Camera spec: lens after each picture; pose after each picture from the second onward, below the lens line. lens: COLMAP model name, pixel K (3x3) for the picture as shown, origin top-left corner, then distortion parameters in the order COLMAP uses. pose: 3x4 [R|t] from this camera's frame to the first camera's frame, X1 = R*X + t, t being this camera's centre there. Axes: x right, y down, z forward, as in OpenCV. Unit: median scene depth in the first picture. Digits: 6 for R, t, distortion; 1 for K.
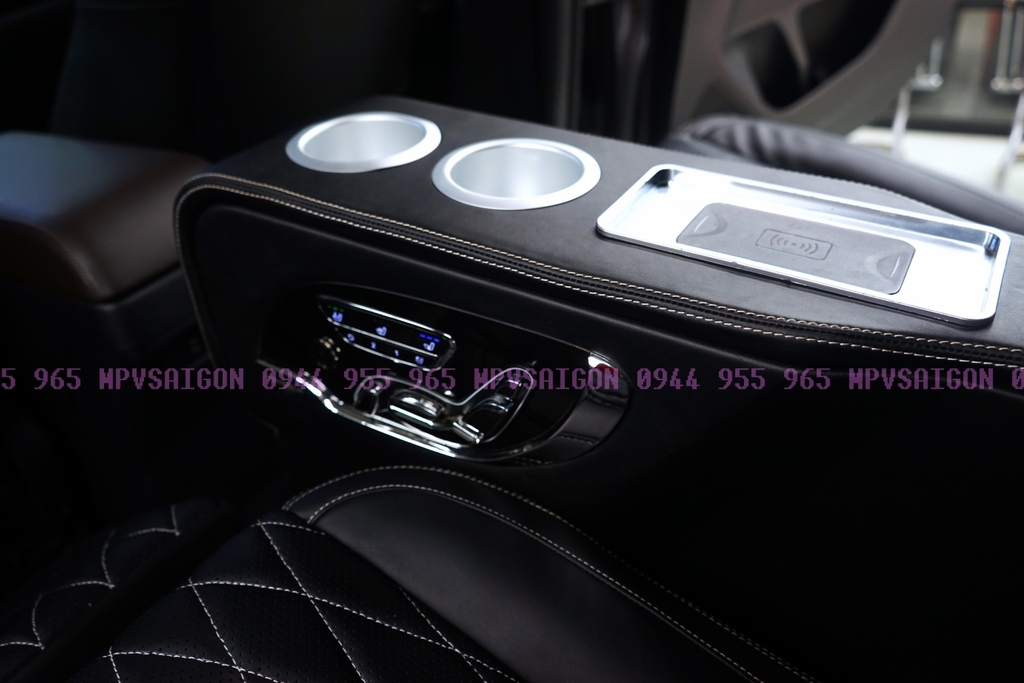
lens RADIAL K [[826.3, 0, 512.0], [0, 826.3, 341.5], [0, 0, 1]] dist [-0.015430, 0.003016]
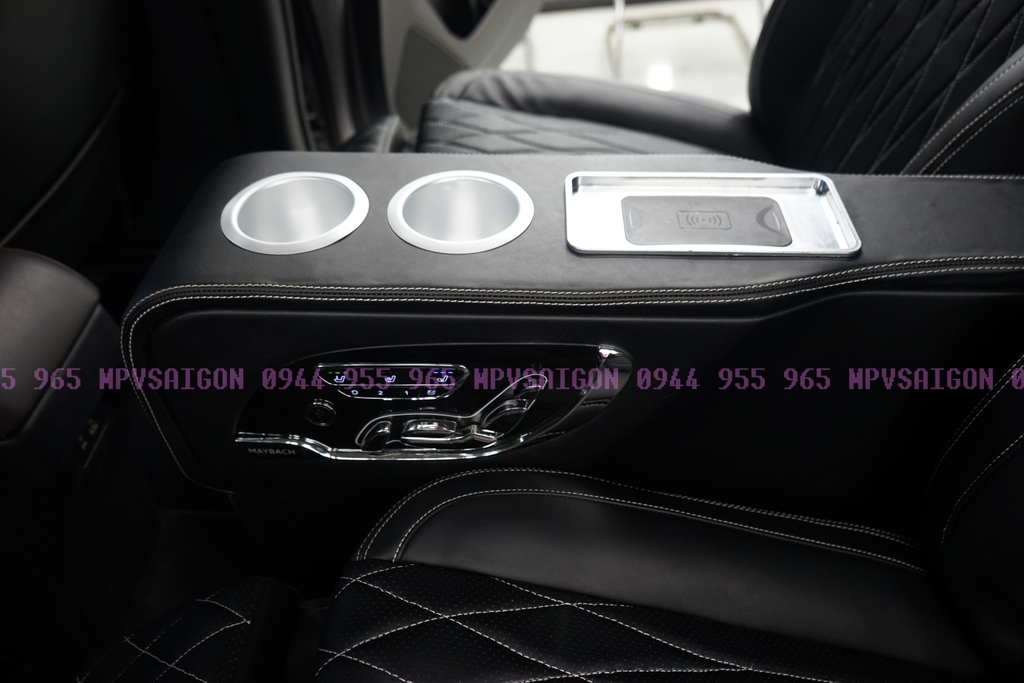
lens RADIAL K [[826.3, 0, 512.0], [0, 826.3, 341.5], [0, 0, 1]] dist [-0.015430, 0.003016]
pose [[0.873166, -0.313679, 0.373078, -0.470591], [0.266627, 0.948120, 0.173141, -0.238320], [-0.408033, -0.051708, 0.911502, -0.090679]]
